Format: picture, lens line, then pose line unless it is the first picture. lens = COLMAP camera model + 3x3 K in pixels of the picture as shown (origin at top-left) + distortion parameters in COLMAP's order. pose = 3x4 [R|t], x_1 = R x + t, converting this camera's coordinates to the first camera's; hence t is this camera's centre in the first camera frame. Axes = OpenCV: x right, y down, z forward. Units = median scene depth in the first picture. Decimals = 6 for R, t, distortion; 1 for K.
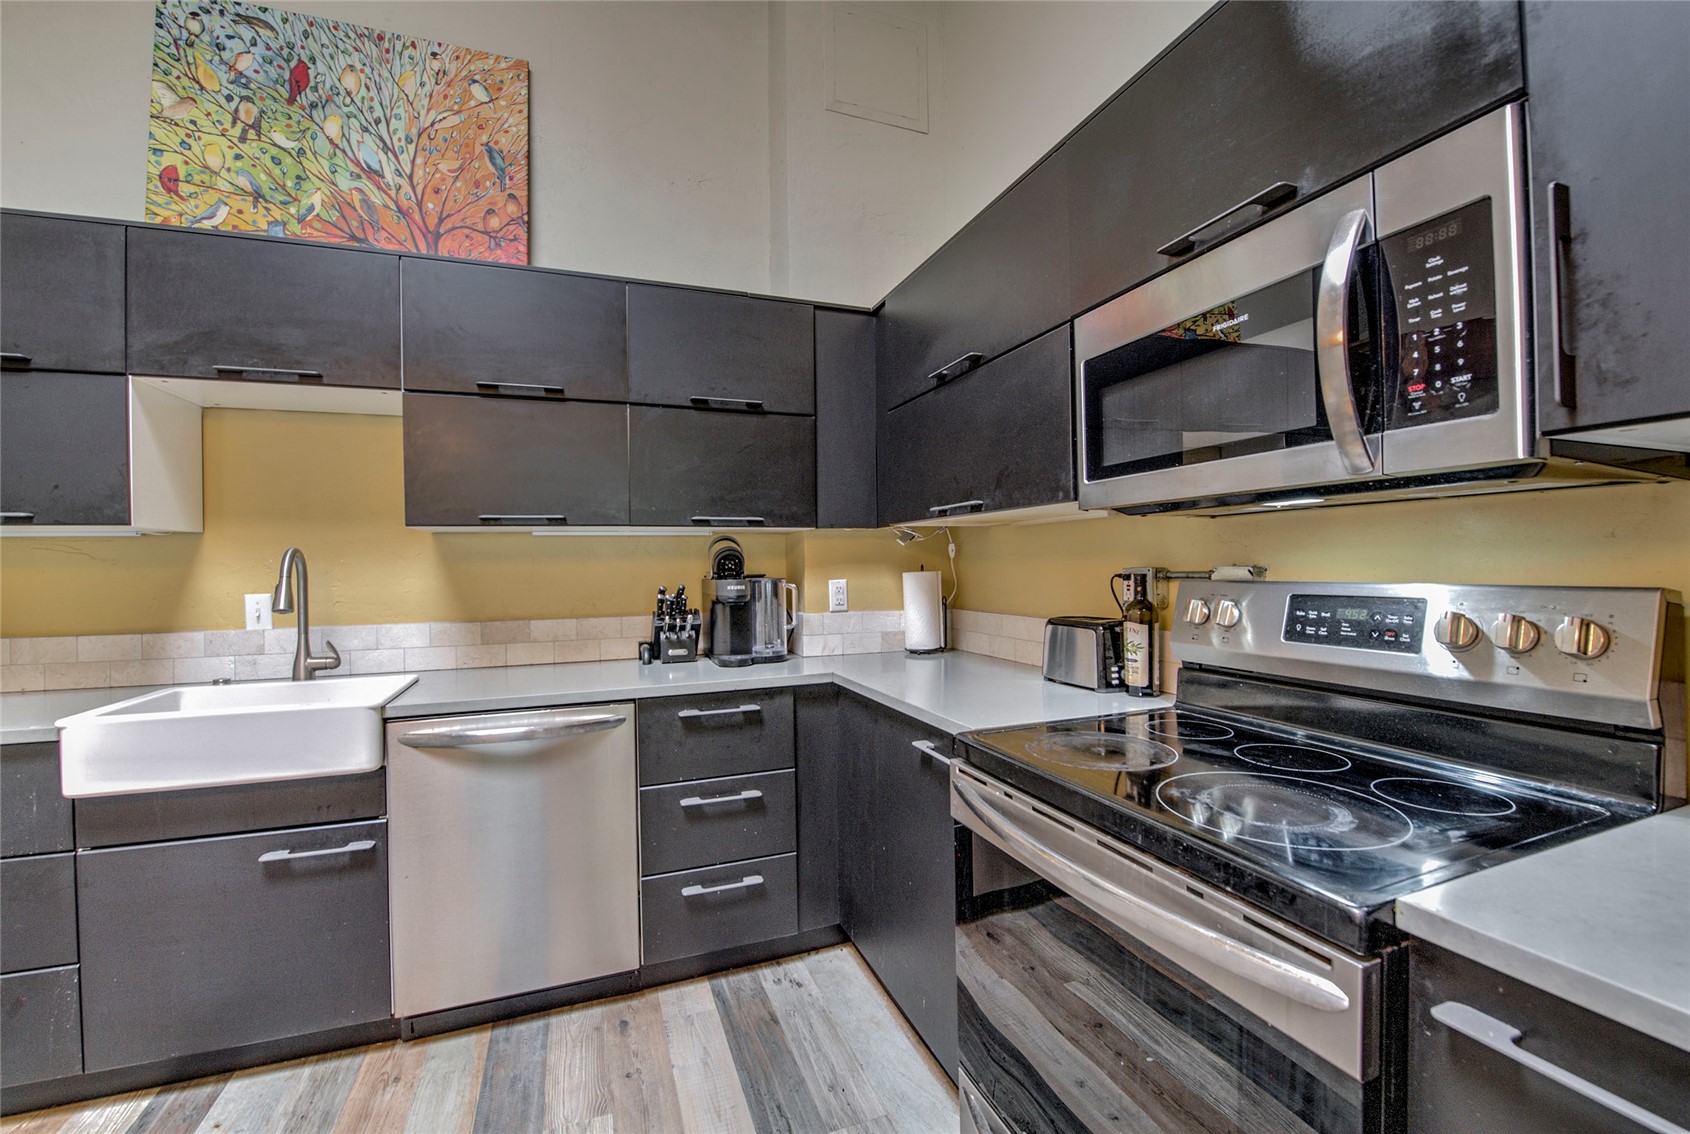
lens RADIAL K [[685.0, 0, 845.1], [0, 685.0, 559.7], [0, 0, 1]] dist [-0.017008, -0.002227]
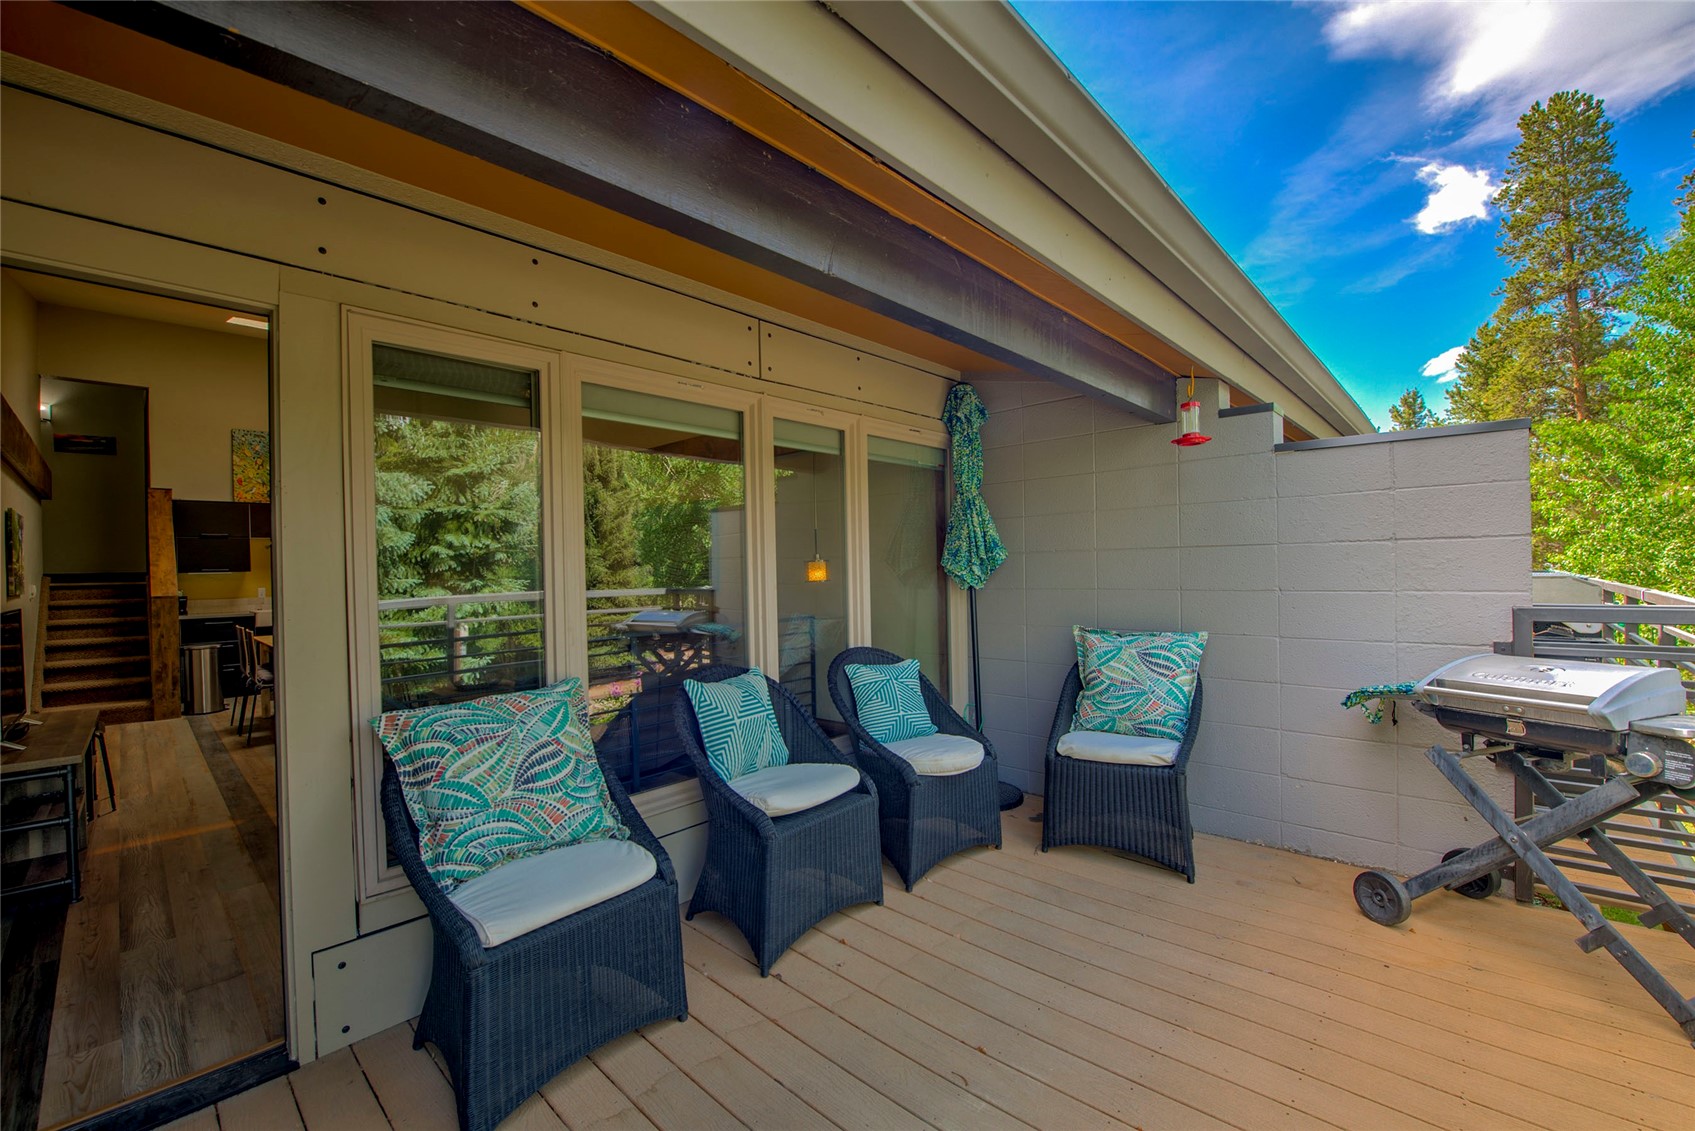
lens RADIAL K [[687.0, 0, 839.1], [0, 687.0, 569.3], [0, 0, 1]] dist [-0.017008, -0.002227]
pose [[0.900781, -0.009170, 0.434176, 0.403520], [0.007887, 0.999958, 0.004755, -0.046656], [-0.434201, -0.000859, 0.900815, -3.938211]]
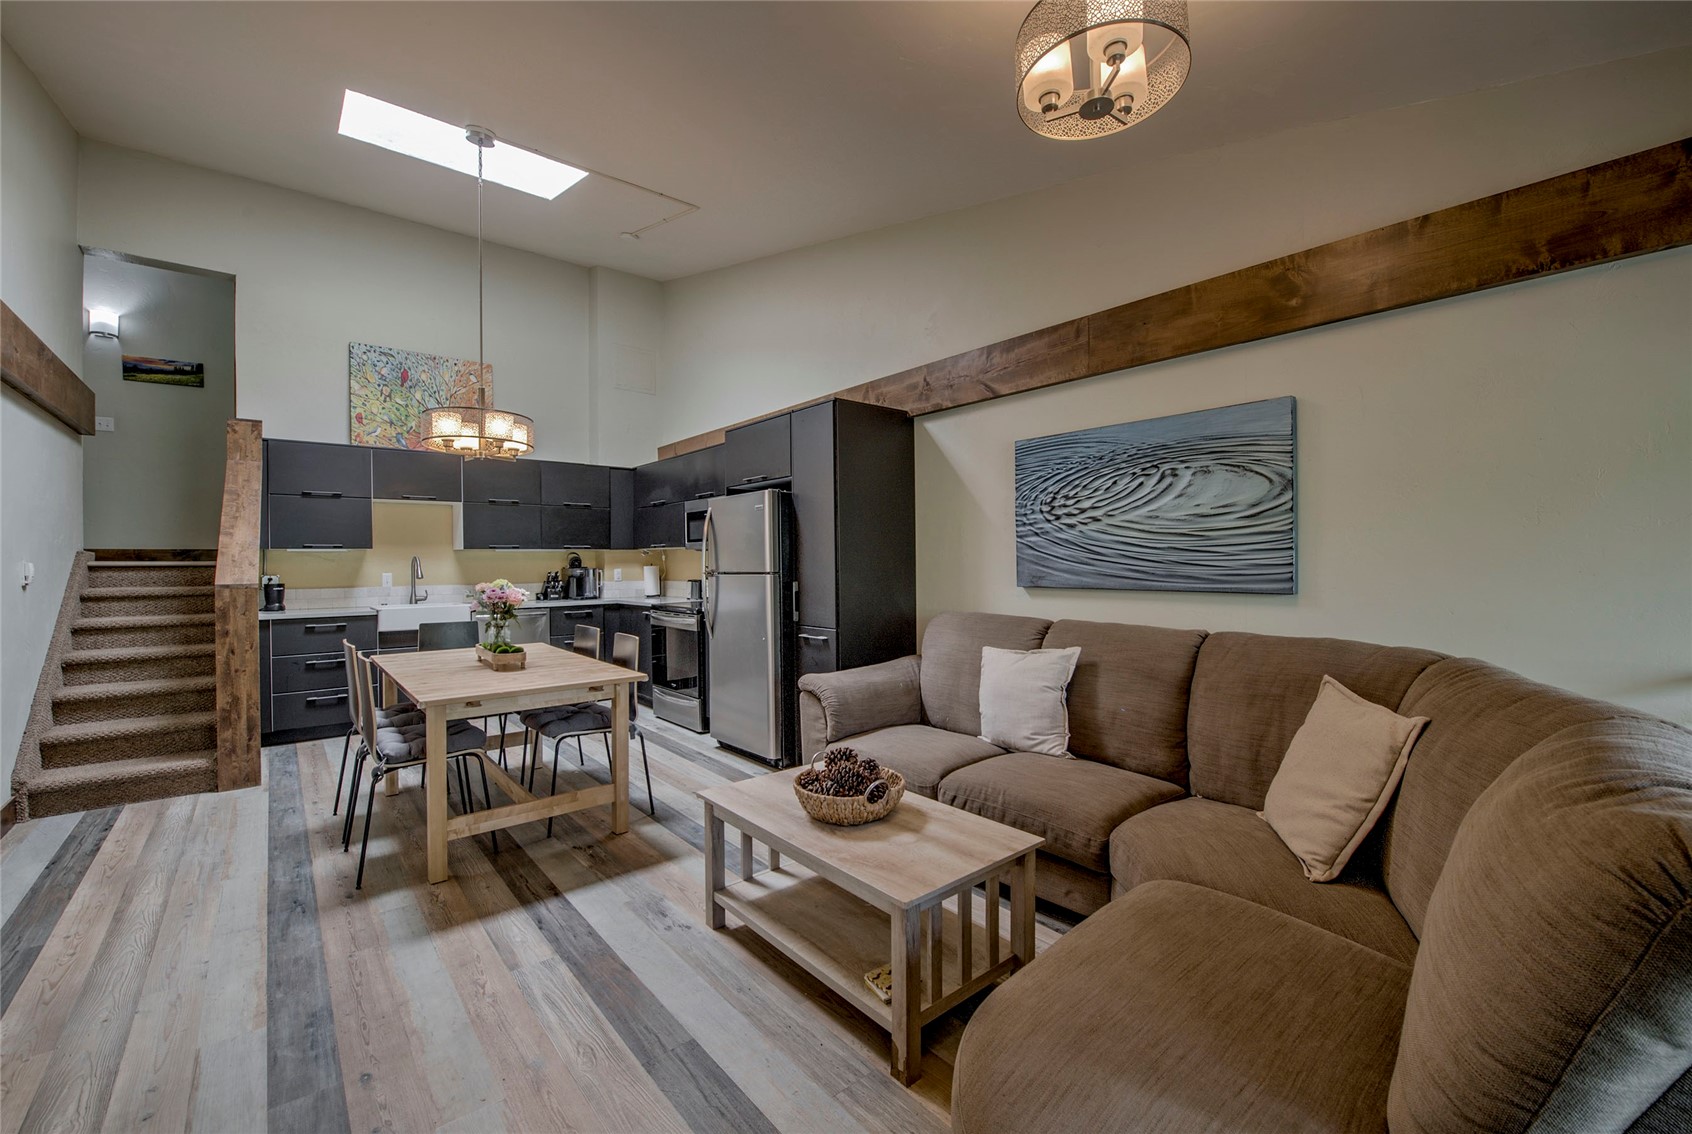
lens RADIAL K [[685.8, 0, 846.4], [0, 685.8, 567.6], [0, 0, 1]] dist [-0.017008, -0.002227]
pose [[0.943603, 0.003312, 0.331061, -0.065483], [-0.006844, 0.999931, 0.009503, -0.008755], [-0.331007, -0.011233, 0.943561, -2.152652]]
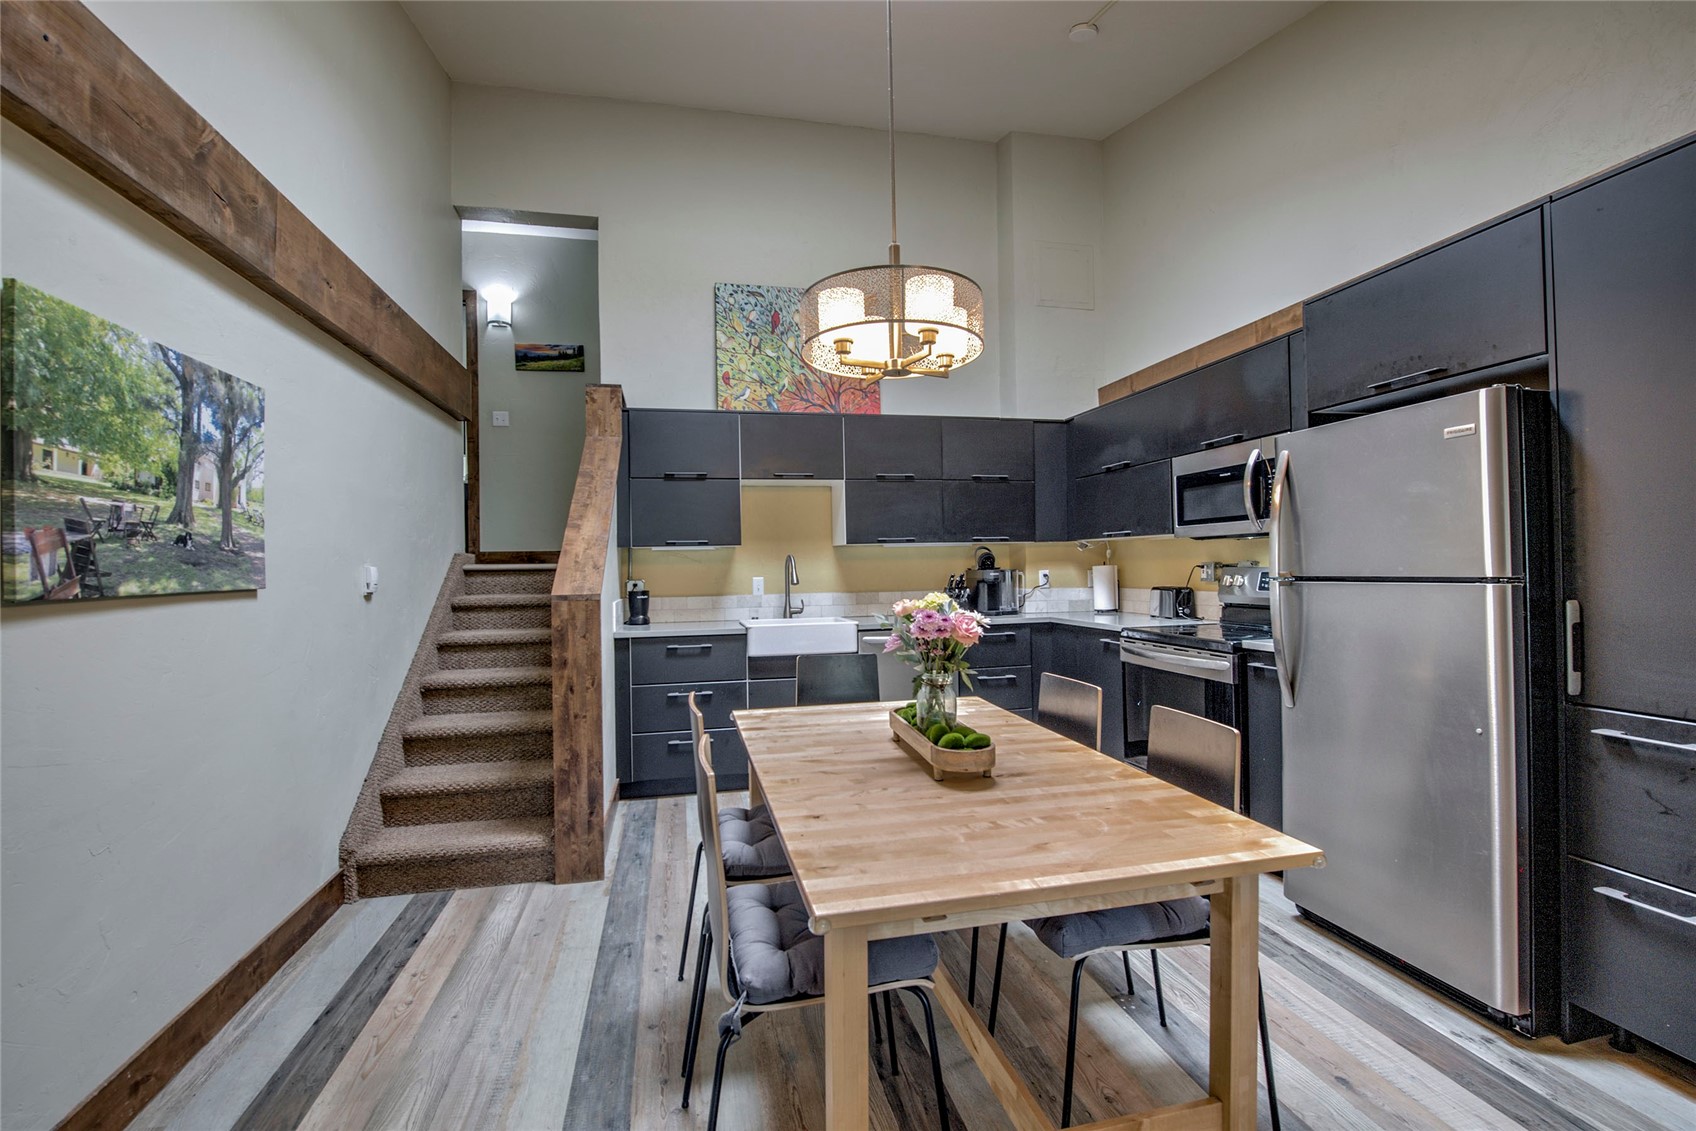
lens RADIAL K [[755.5, 0, 848.3], [0, 755.5, 564.2], [0, 0, 1]] dist [-0.011846, -0.000423]
pose [[0.989742, -0.003289, -0.142825, -0.288494], [0.004197, 0.999973, 0.006055, -0.000813], [0.142802, -0.006592, 0.989729, -1.248046]]
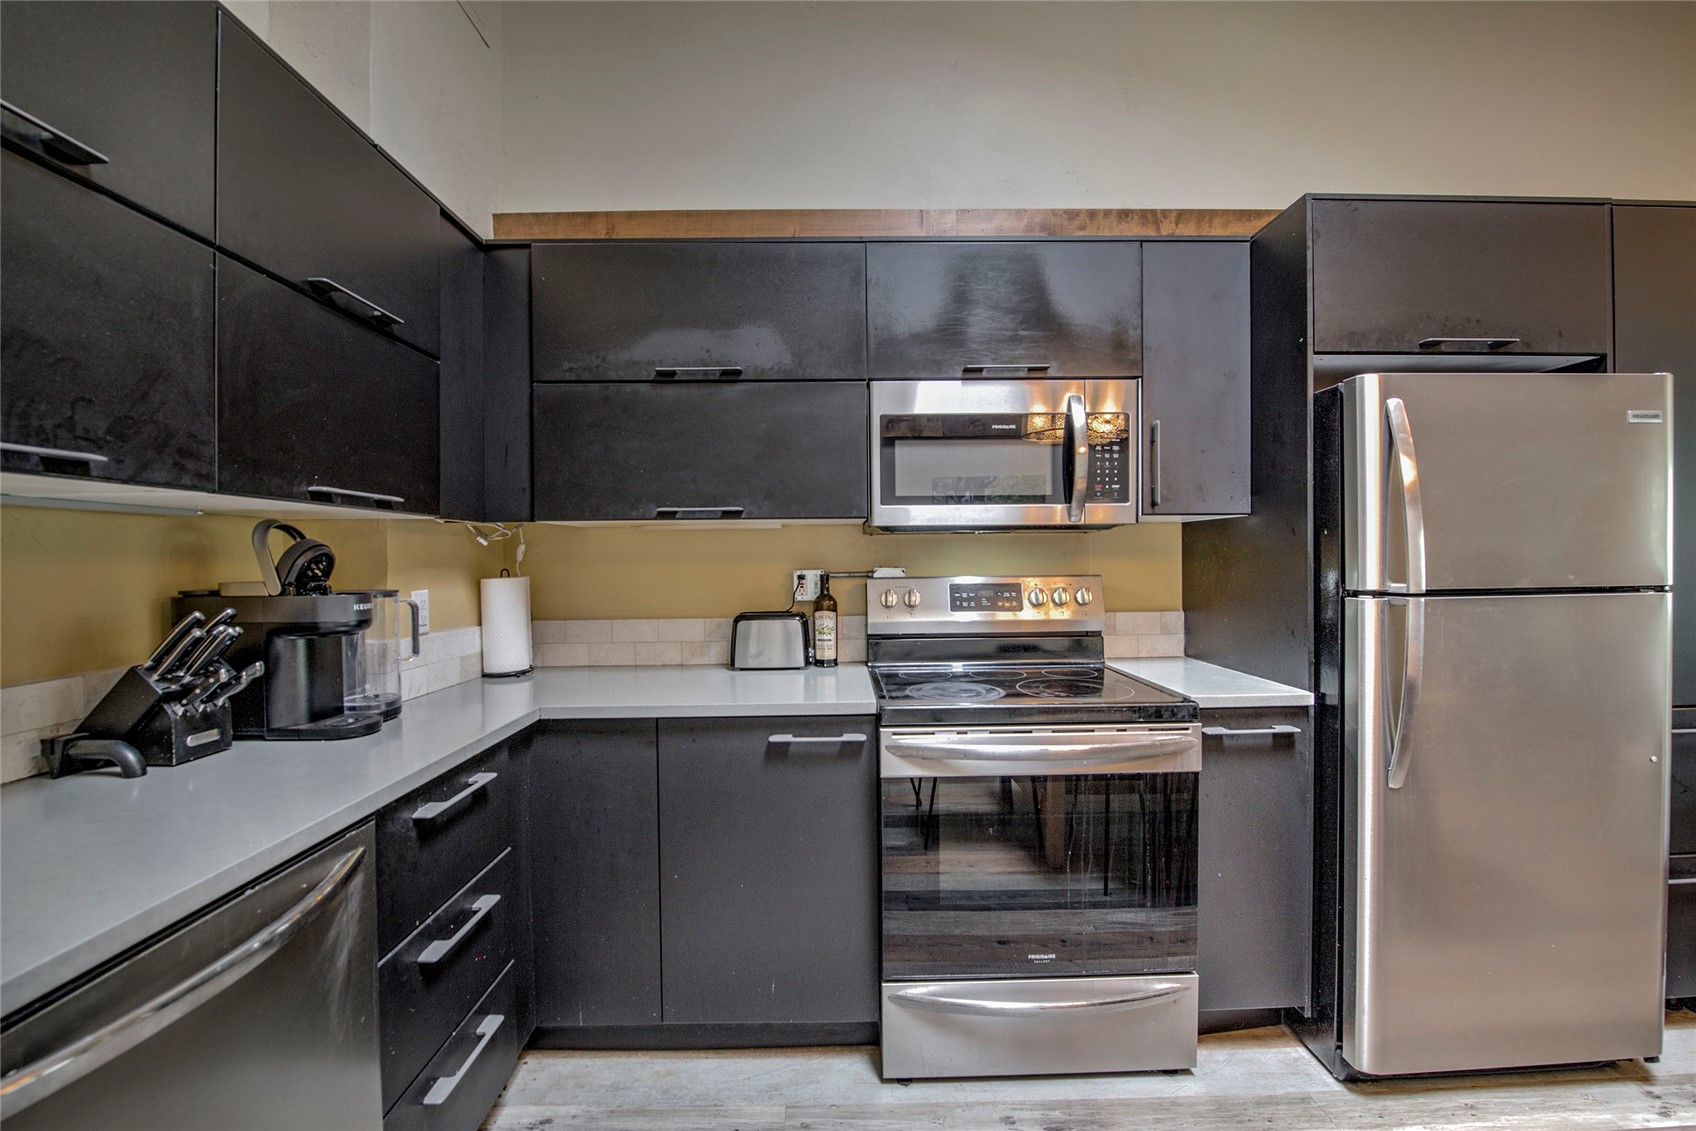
lens RADIAL K [[687.4, 0, 839.0], [0, 687.4, 563.7], [0, 0, 1]] dist [-0.017008, -0.002227]
pose [[0.344474, 0.002203, 0.938793, -0.654388], [-0.000902, 0.999998, -0.002016, 0.002773], [-0.938795, -0.000152, 0.344476, 0.425413]]
